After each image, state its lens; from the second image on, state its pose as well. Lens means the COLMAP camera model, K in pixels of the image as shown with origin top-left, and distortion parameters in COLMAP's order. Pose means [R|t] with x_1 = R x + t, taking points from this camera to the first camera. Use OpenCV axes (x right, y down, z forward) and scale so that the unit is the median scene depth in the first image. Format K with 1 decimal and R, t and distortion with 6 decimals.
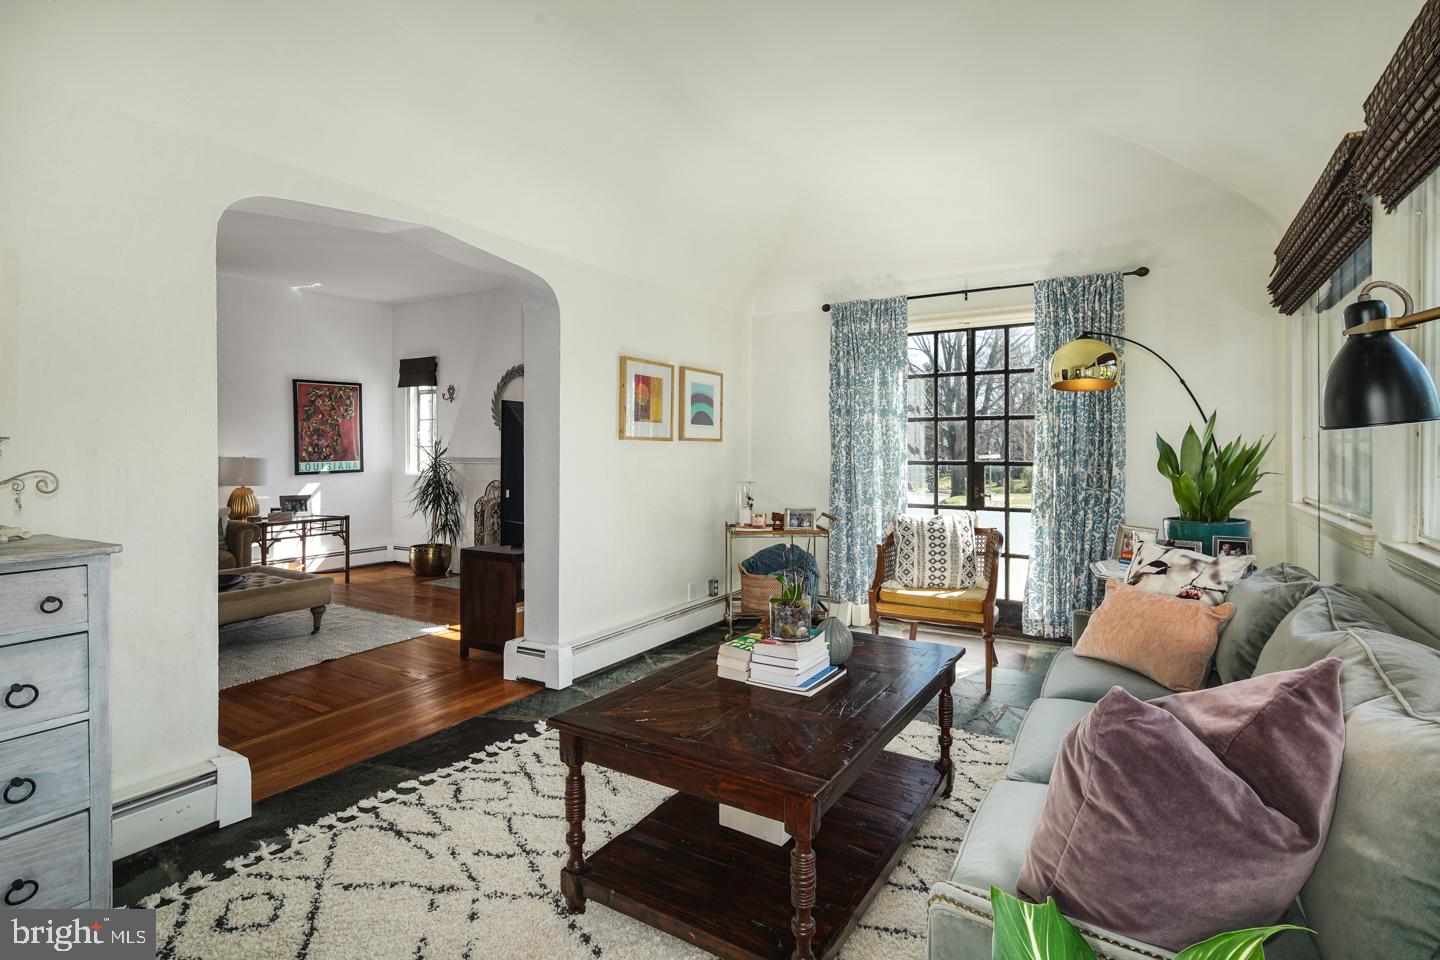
lens RADIAL K [[699.4, 0, 729.2], [0, 699.4, 473.2], [0, 0, 1]] dist [0.000956, -0.000201]
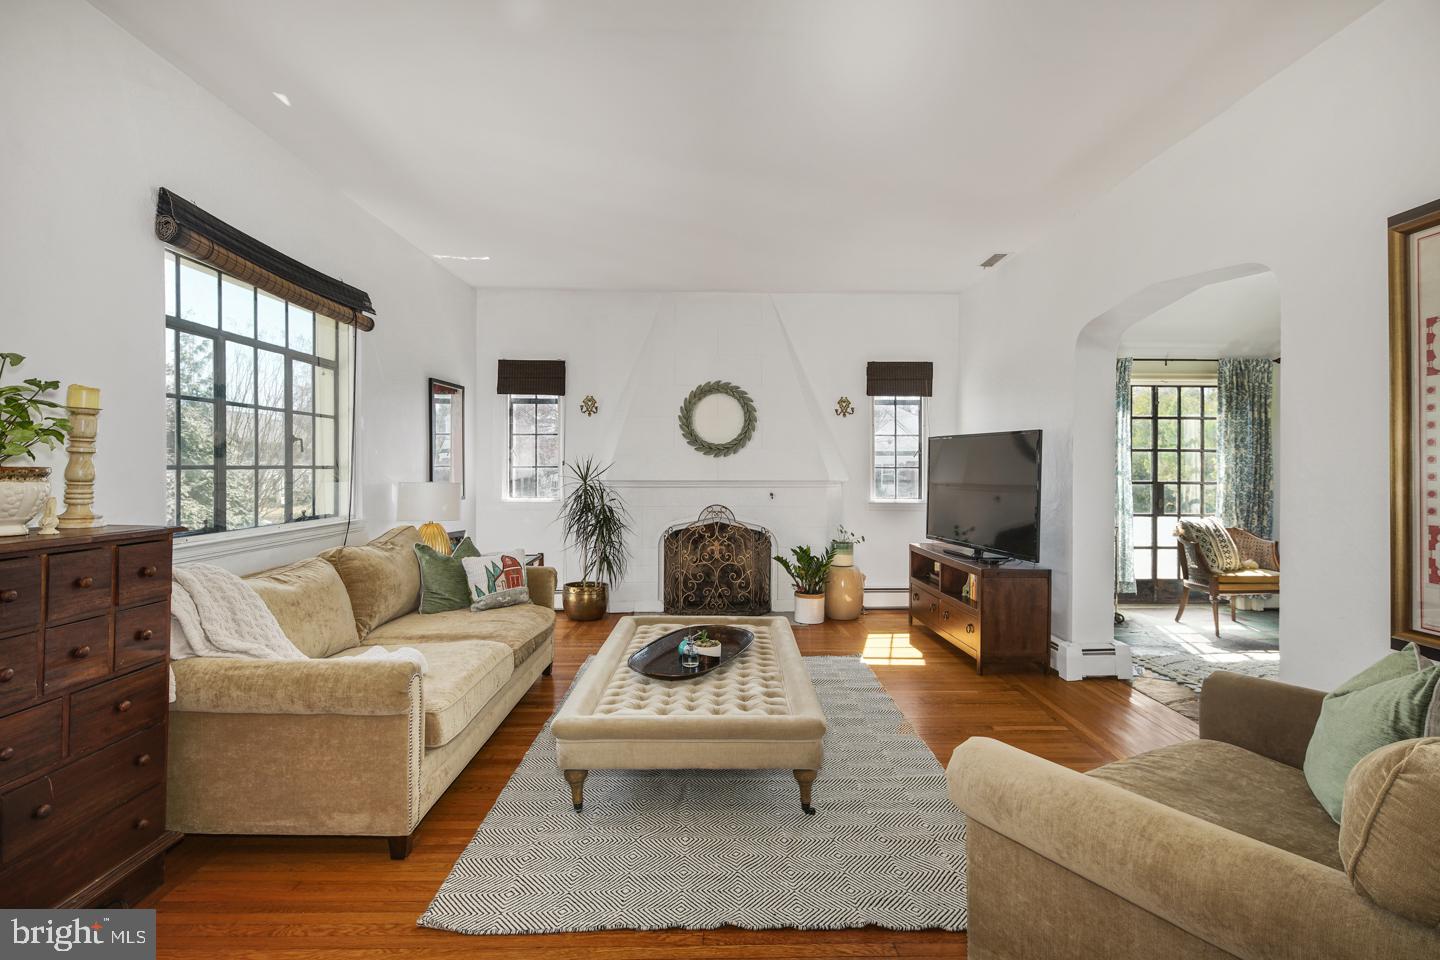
lens RADIAL K [[699.4, 0, 729.2], [0, 699.4, 473.2], [0, 0, 1]] dist [0.000956, -0.000201]
pose [[0.839569, -0.001833, 0.543250, -1.120154], [0.015076, 0.999688, -0.019926, -0.018444], [-0.543044, 0.024920, 0.839334, 0.301928]]
